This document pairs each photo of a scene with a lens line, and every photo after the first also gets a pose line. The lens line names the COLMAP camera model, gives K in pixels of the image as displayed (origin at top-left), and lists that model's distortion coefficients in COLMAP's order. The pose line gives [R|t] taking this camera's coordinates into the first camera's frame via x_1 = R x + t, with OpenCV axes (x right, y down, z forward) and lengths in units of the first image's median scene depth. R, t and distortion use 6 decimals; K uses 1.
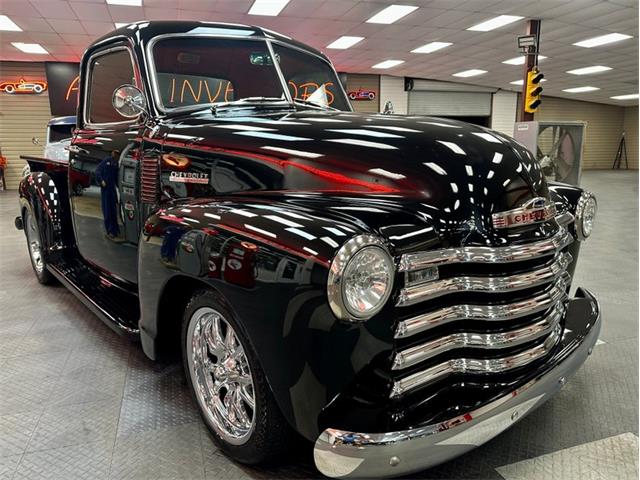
lens RADIAL K [[453.3, 0, 314.6], [0, 453.3, 237.0], [0, 0, 1]] dist [0.033440, -0.043307]
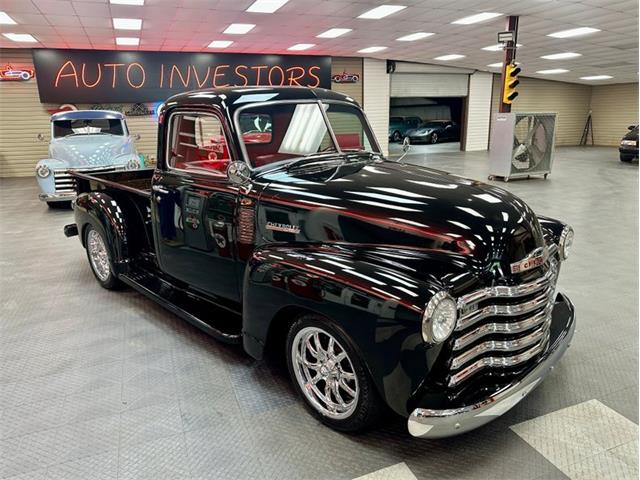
lens RADIAL K [[453.3, 0, 315.7], [0, 453.3, 235.1], [0, 0, 1]] dist [0.033440, -0.043307]
pose [[0.998151, -0.021799, 0.056742, -0.060715], [0.018242, 0.997880, 0.062466, -0.045202], [-0.057984, -0.061315, 0.996433, -0.083440]]
